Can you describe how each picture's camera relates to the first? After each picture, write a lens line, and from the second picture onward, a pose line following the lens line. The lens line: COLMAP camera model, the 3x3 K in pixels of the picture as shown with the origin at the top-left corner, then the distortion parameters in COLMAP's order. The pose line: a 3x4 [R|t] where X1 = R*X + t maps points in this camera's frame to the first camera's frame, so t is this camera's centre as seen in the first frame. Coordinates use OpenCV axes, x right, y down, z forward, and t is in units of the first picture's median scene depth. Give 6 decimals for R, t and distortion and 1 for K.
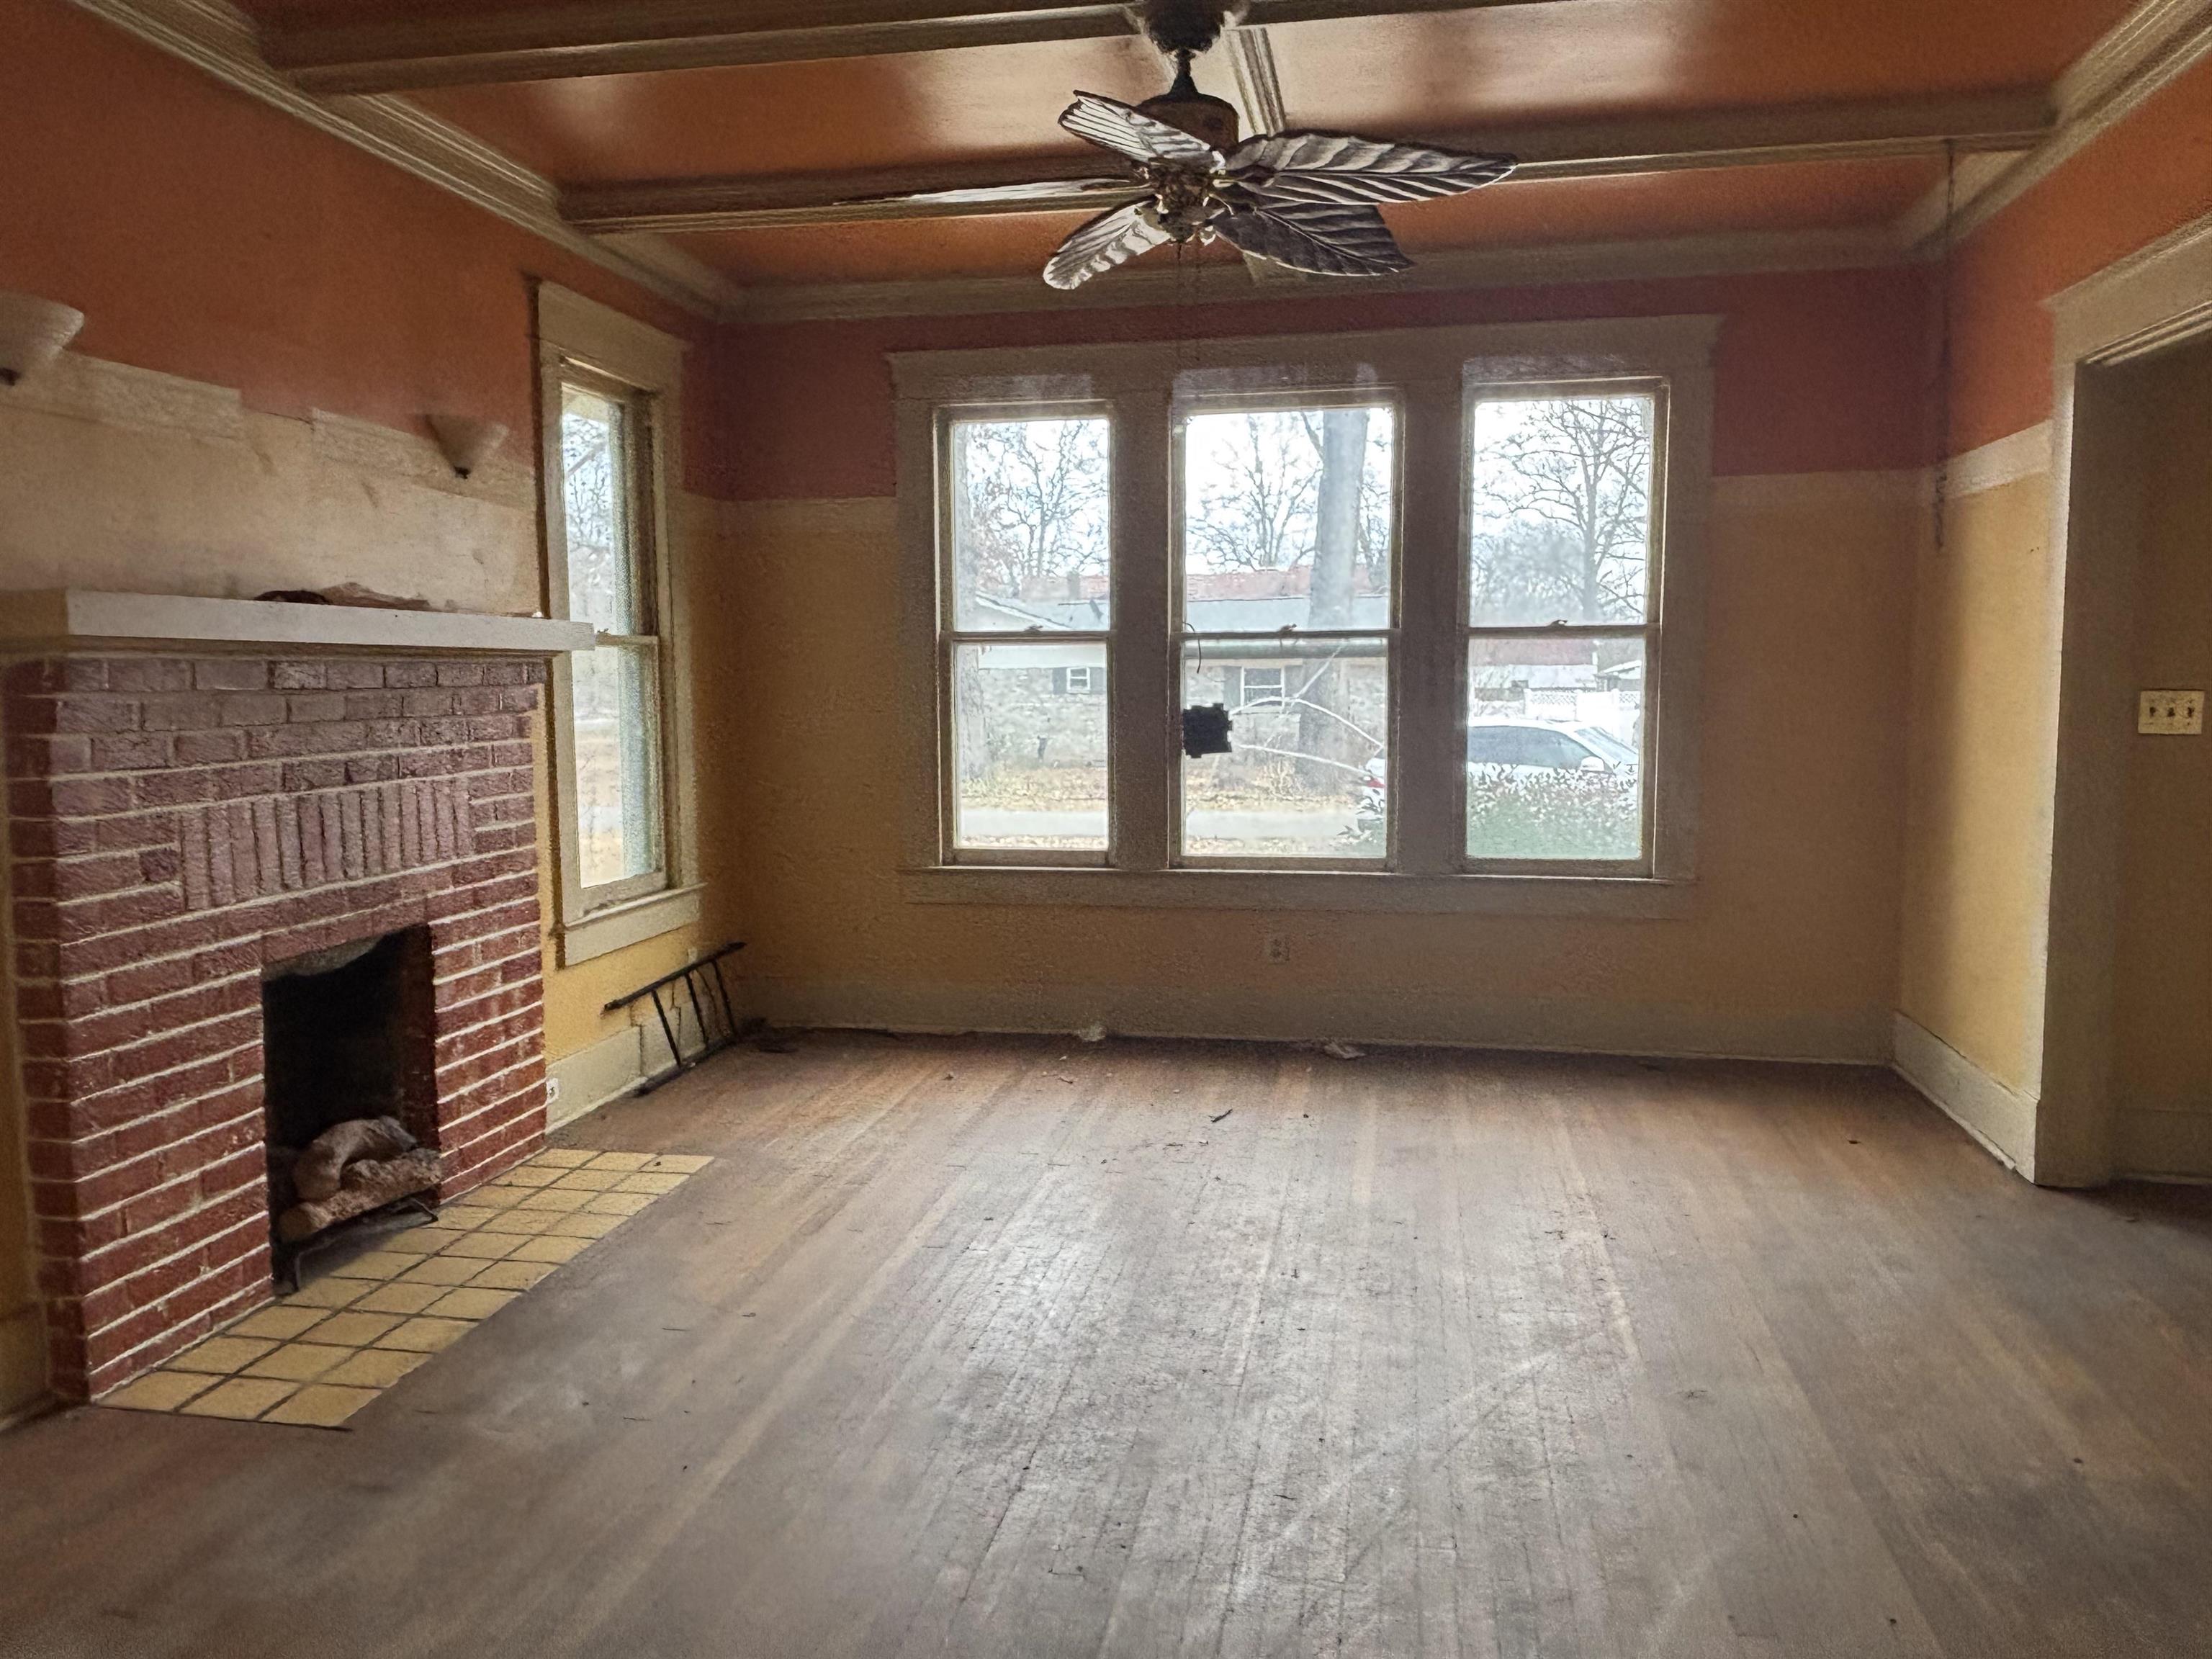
lens RADIAL K [[1630.8, 0, 1094.6], [0, 1630.8, 813.8], [0, 0, 1]] dist [0.039297, -0.069025]
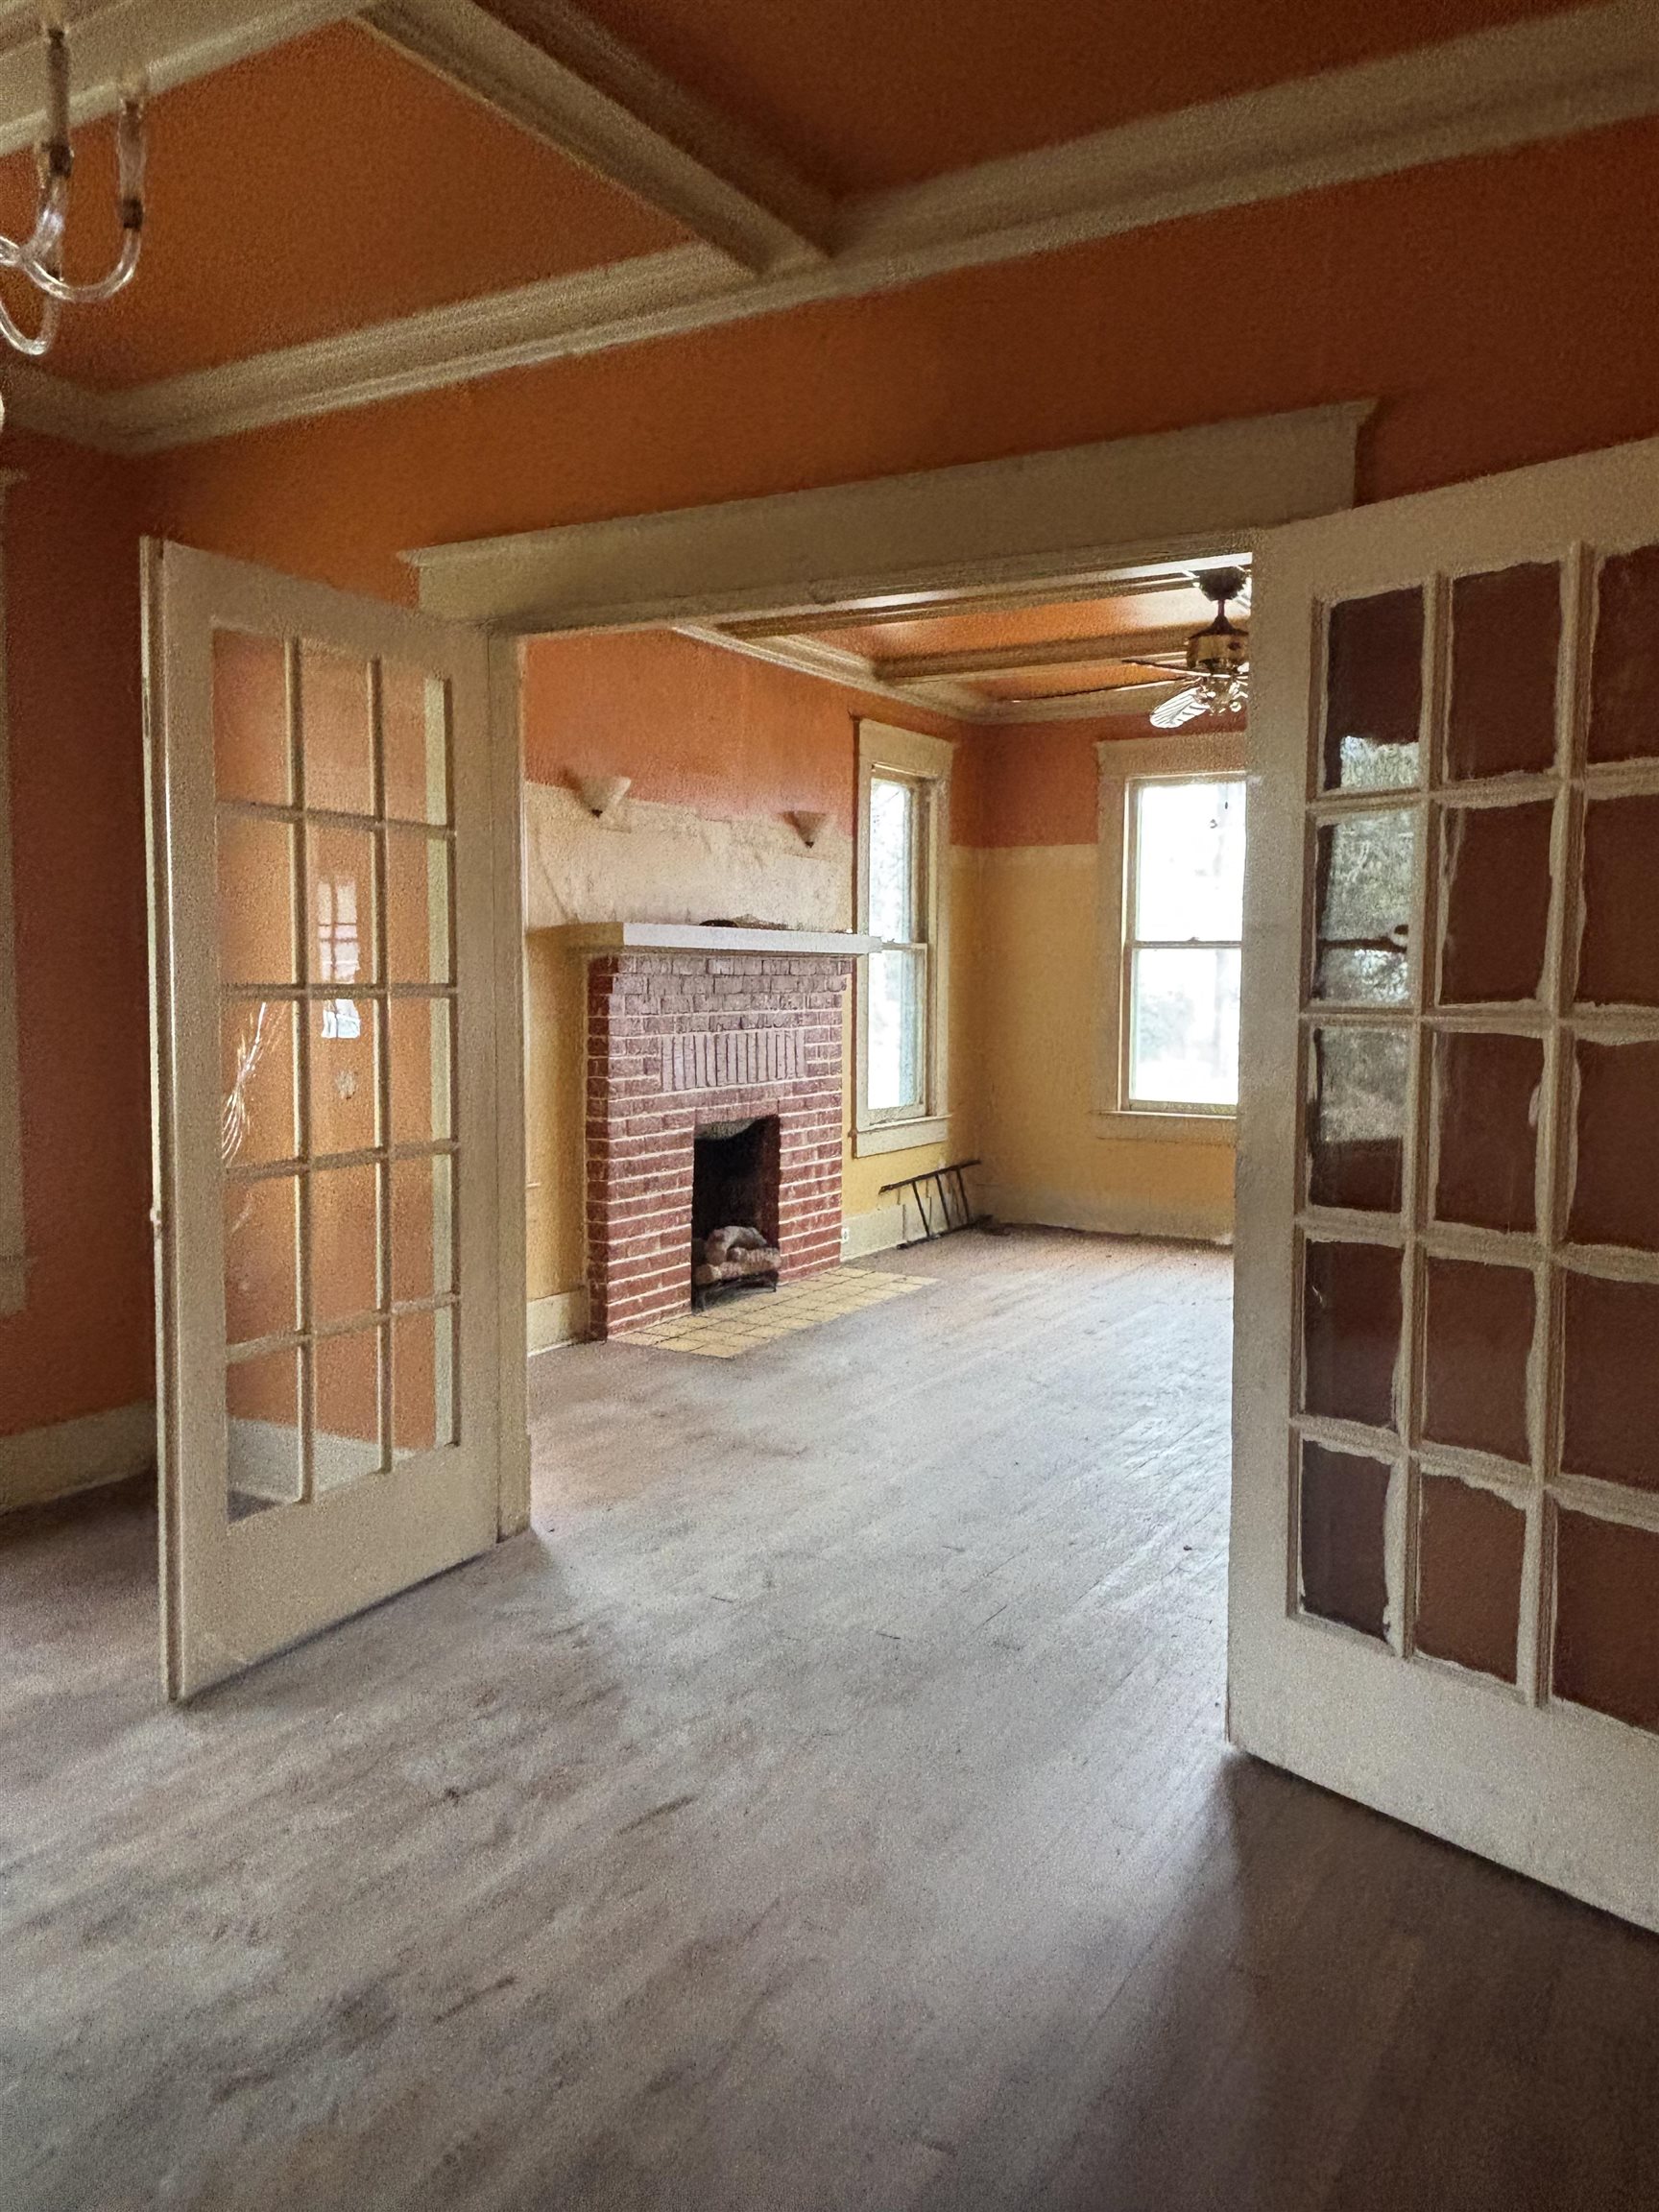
lens RADIAL K [[1630.8, 0, 845.7], [0, 1630.8, 1093.3], [0, 0, 1]] dist [0.039297, -0.069025]
pose [[0.943154, 0.041354, -0.329772, 0.209286], [-0.045314, 0.998963, -0.004326, 0.048619], [0.329252, 0.019024, 0.944051, -0.557697]]
